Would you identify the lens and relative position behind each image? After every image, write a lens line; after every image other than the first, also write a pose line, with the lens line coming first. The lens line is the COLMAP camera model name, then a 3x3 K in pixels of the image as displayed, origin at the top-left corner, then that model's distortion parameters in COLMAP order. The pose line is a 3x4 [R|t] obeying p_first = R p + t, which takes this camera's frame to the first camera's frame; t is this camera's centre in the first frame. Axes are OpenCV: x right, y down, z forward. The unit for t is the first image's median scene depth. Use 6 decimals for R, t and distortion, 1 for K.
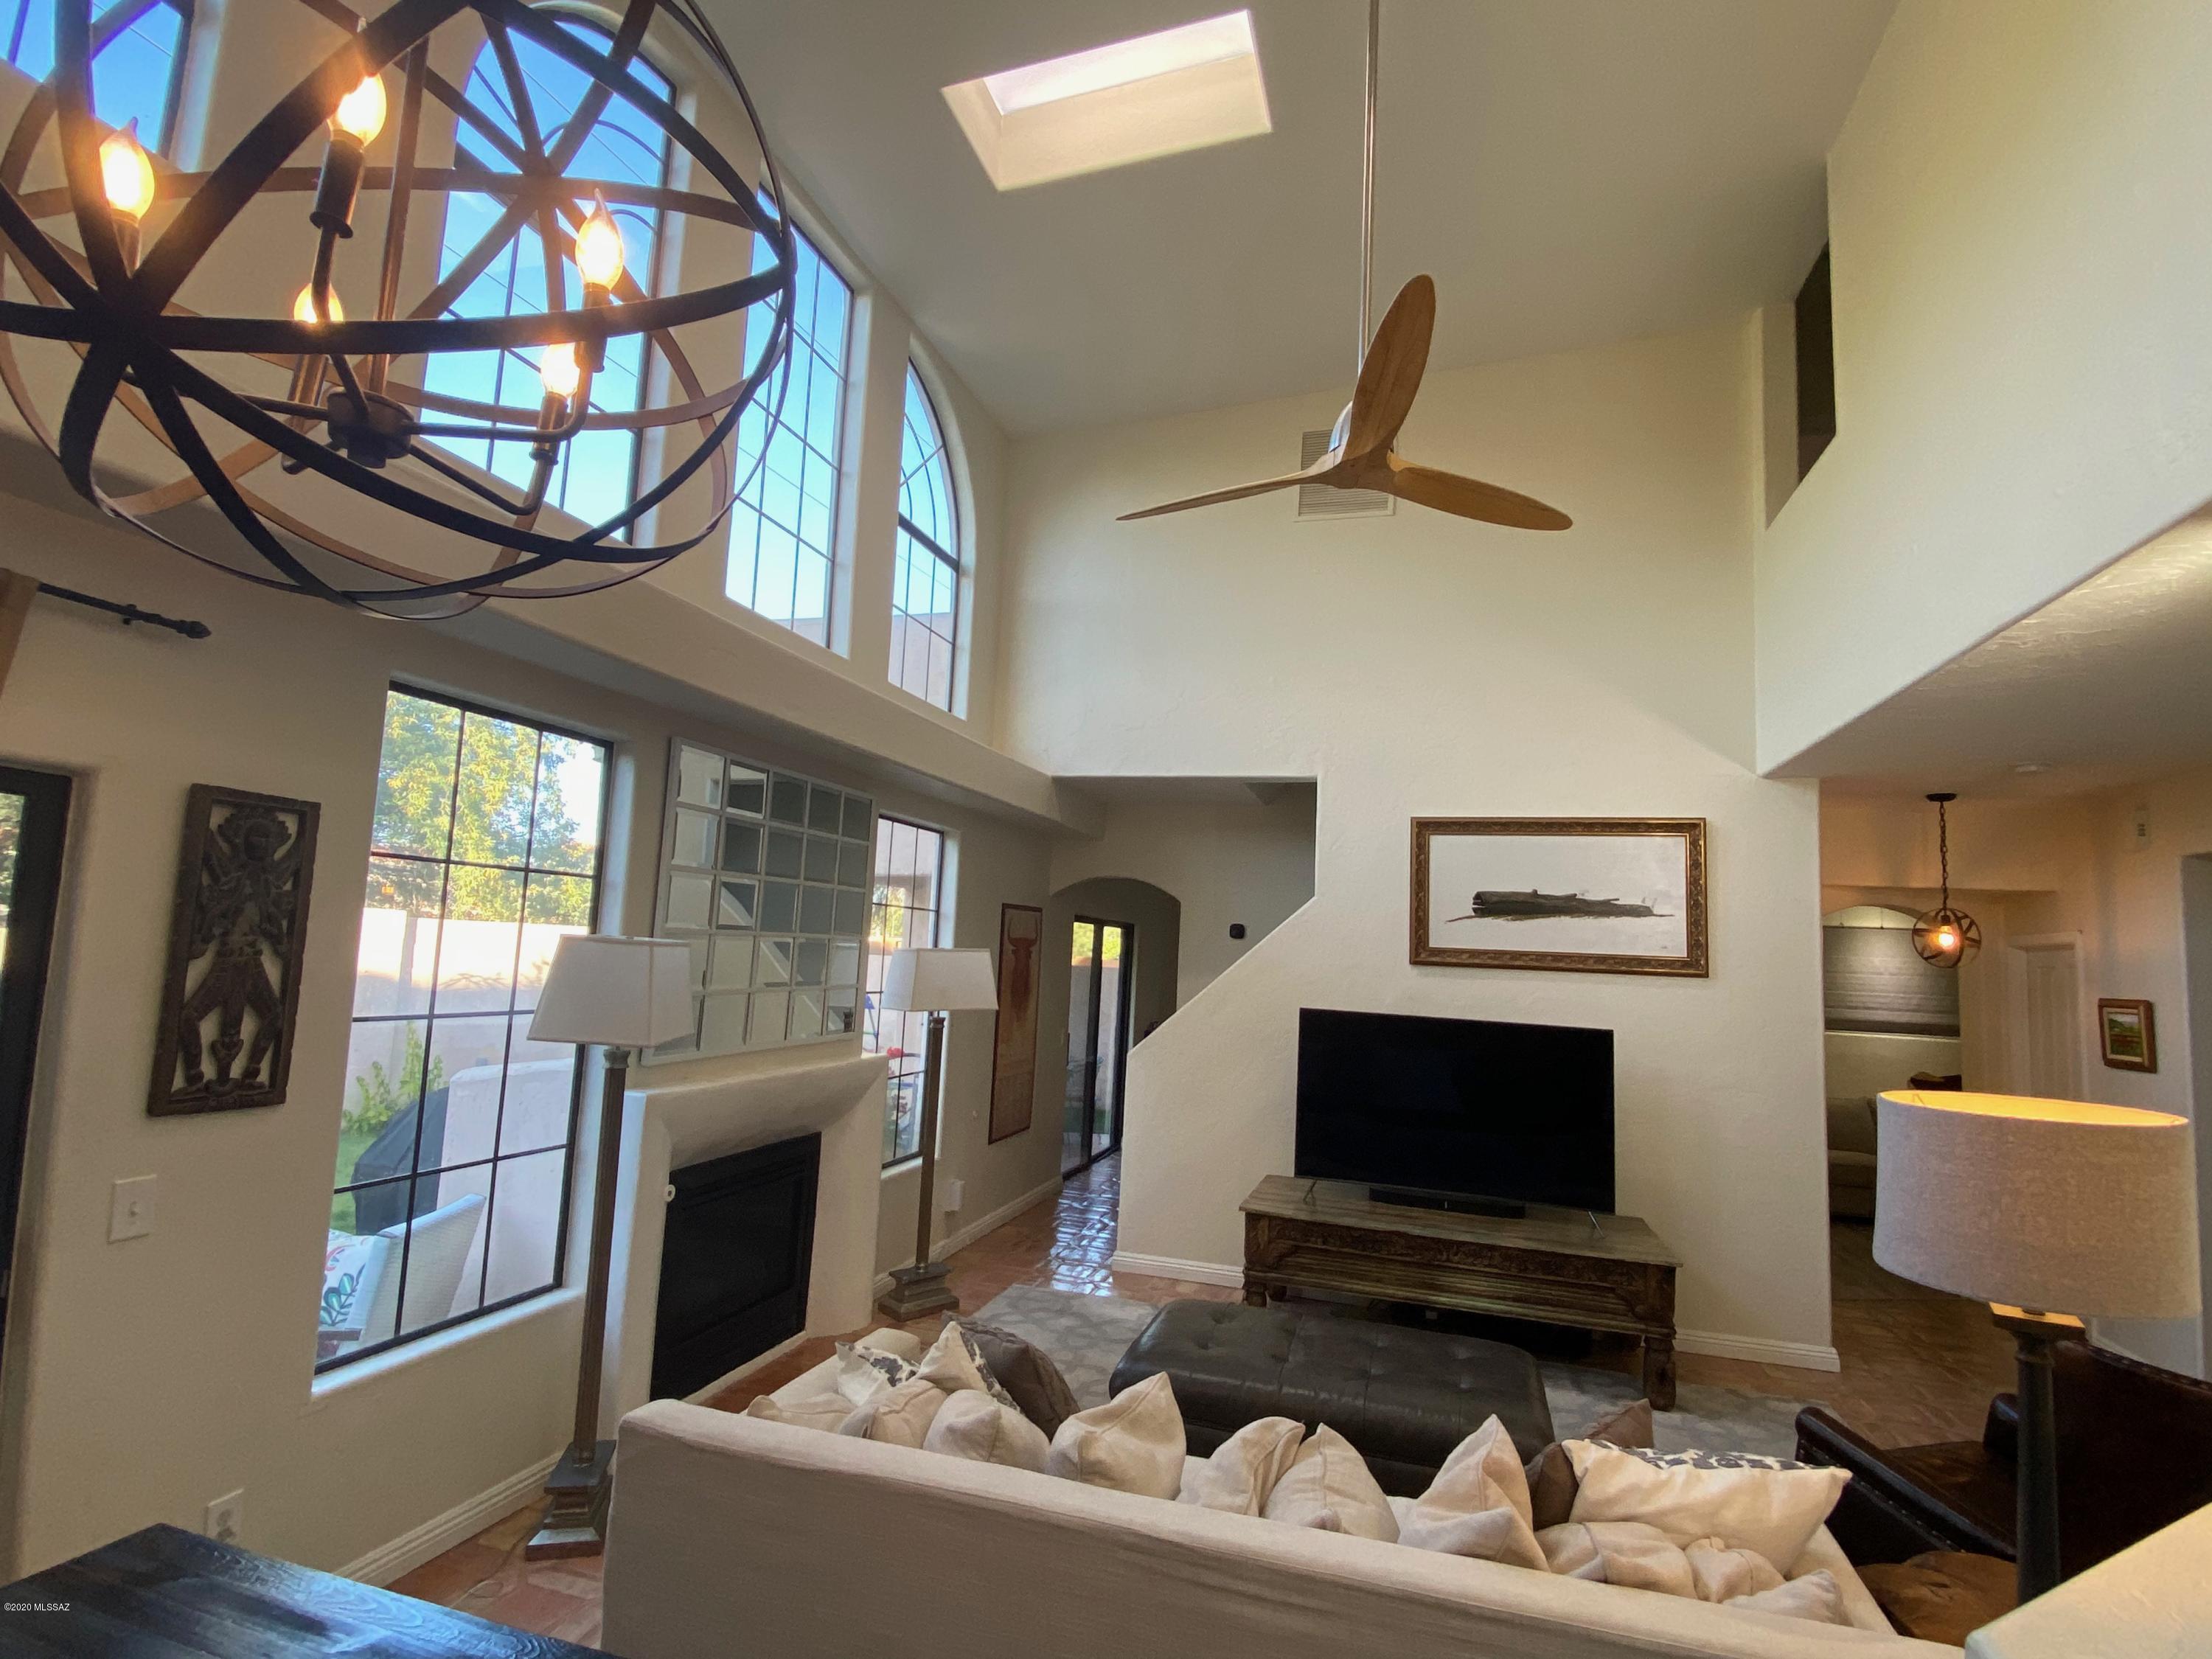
lens RADIAL K [[1054.4, 0, 1075.1], [0, 1054.4, 845.1], [0, 0, 1]] dist [0.046890, -0.042602]
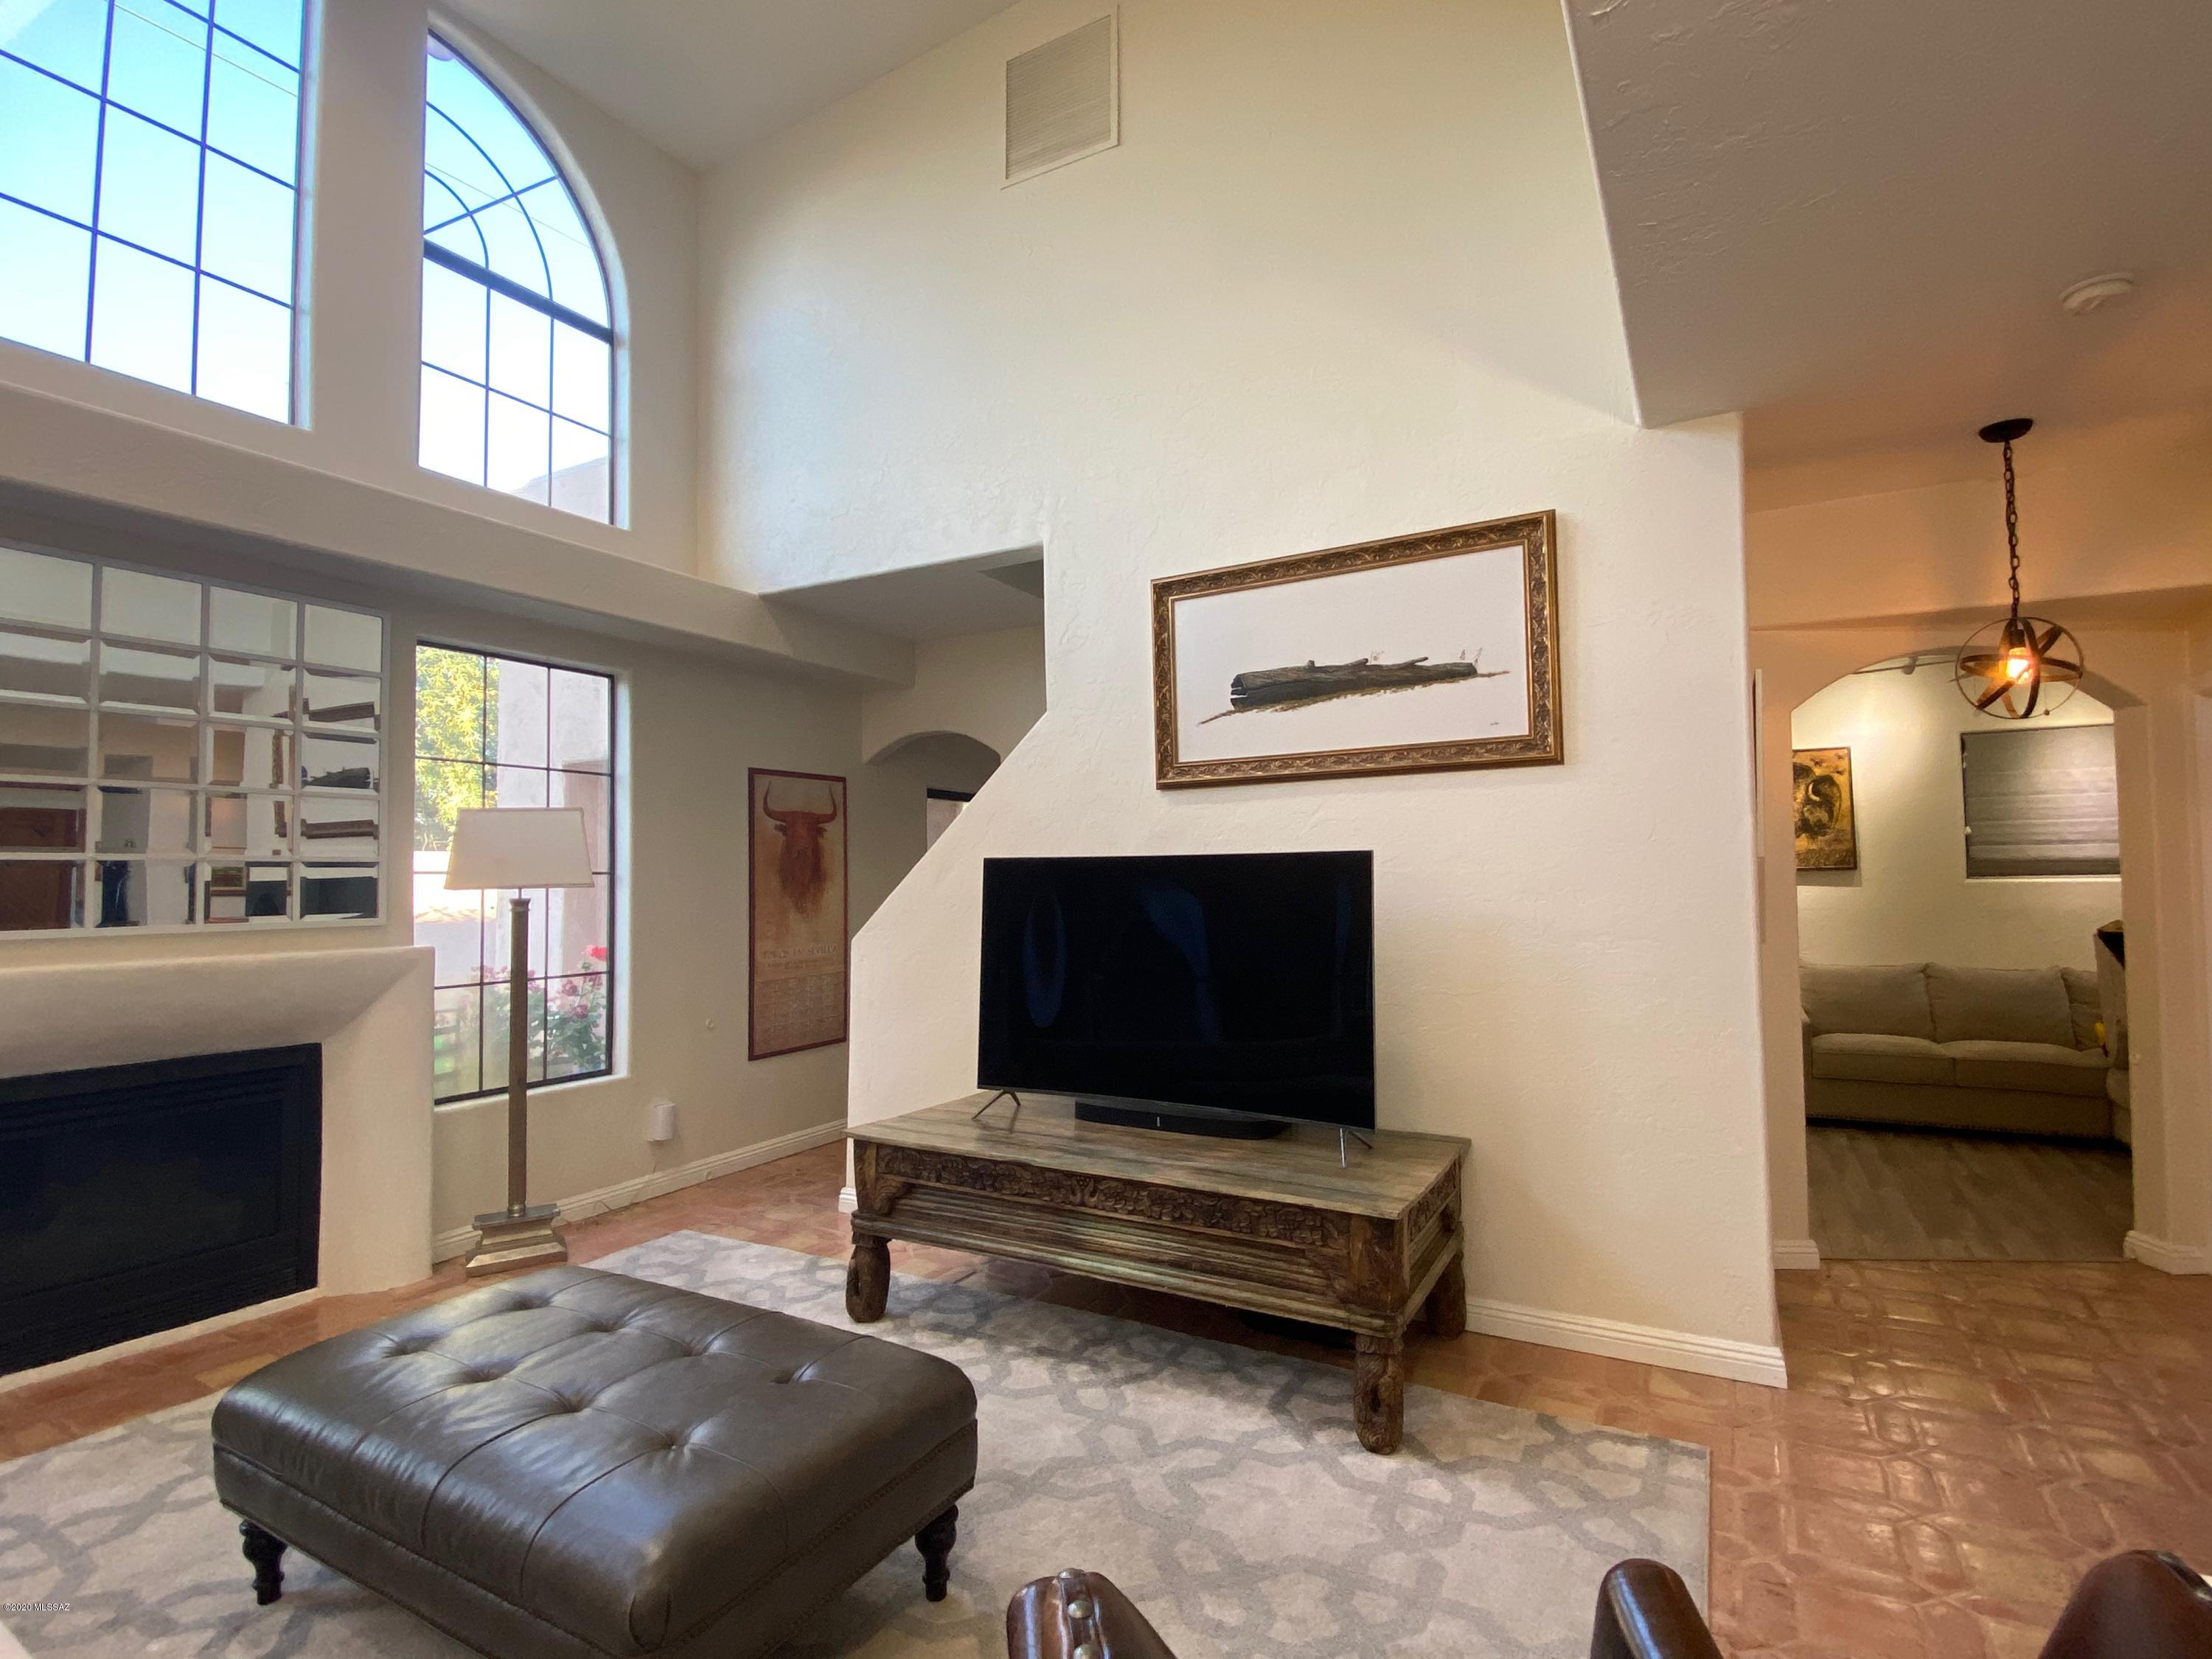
lens RADIAL K [[1054.4, 0, 1075.1], [0, 1054.4, 845.1], [0, 0, 1]] dist [0.046890, -0.042602]
pose [[0.975897, -0.064669, -0.208430, 0.430289], [0.077509, 0.995526, 0.054032, 0.113037], [0.204003, -0.068885, 0.976544, 0.319120]]
